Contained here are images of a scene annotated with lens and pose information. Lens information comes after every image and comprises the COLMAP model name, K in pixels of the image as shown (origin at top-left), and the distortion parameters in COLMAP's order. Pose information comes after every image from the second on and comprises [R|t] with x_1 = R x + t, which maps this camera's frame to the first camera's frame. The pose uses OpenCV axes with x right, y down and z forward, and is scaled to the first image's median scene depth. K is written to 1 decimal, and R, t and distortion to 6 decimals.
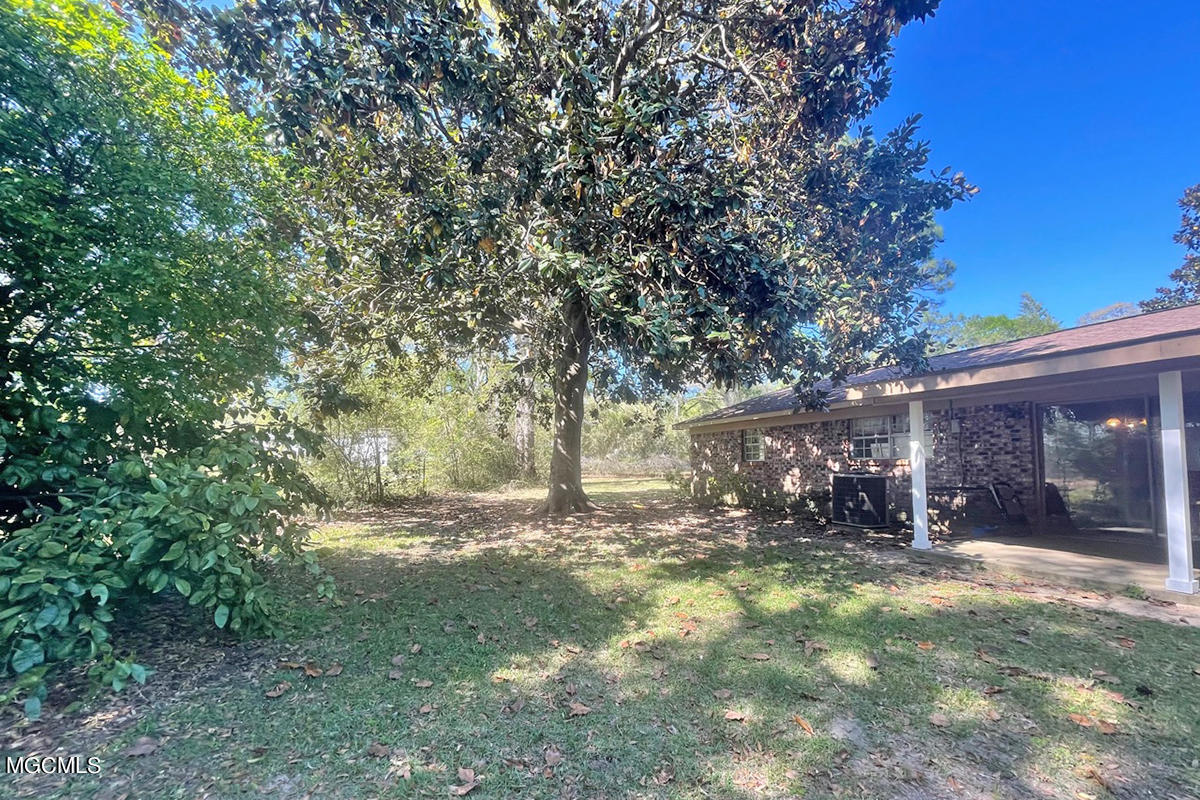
lens RADIAL K [[482.5, 0, 597.7], [0, 482.5, 444.0], [0, 0, 1]] dist [0.000503, -0.000095]
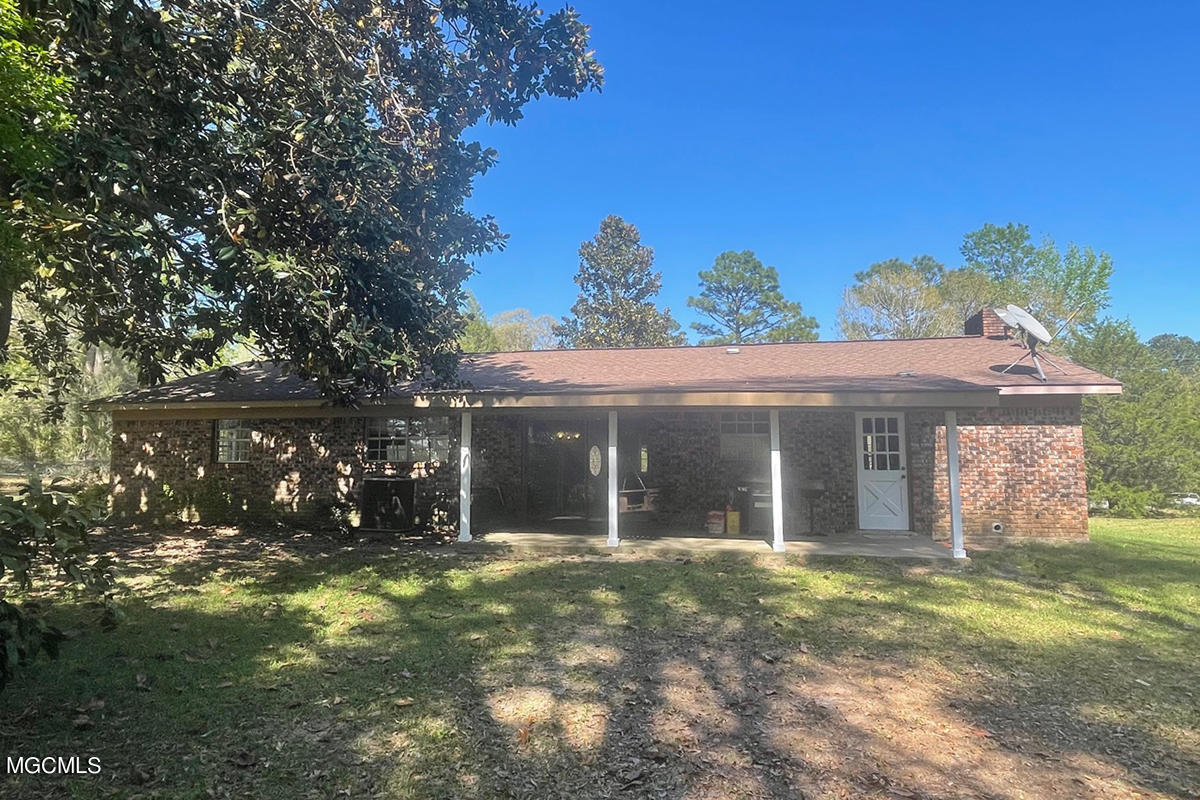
lens RADIAL K [[725.2, 0, 600.2], [0, 725.2, 399.3], [0, 0, 1]] dist [-0.006890, -0.001363]
pose [[0.577754, 0.073545, 0.812891, -0.330835], [-0.034330, 0.997241, -0.065823, -0.010580], [-0.815489, 0.010123, 0.578684, -0.152425]]
